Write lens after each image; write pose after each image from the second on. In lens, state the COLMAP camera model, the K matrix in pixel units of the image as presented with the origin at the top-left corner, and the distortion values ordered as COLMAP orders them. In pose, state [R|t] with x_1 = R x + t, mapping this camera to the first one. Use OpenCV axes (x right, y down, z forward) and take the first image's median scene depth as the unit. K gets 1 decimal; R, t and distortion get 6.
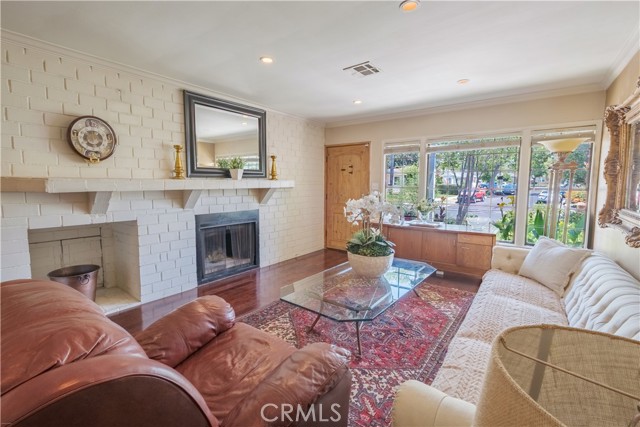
lens RADIAL K [[284.9, 0, 313.6], [0, 284.9, 210.3], [0, 0, 1]] dist [-0.001146, 0.000551]
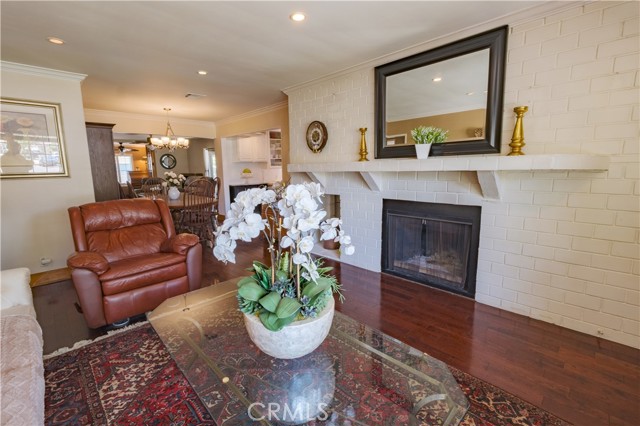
lens RADIAL K [[284.9, 0, 320.8], [0, 284.9, 210.5], [0, 0, 1]] dist [-0.001146, 0.000551]
pose [[-0.129549, 0.146024, -0.980762, 0.554082], [-0.078303, 0.984502, 0.156924, -0.078178], [0.988476, 0.097126, -0.116107, 0.919821]]
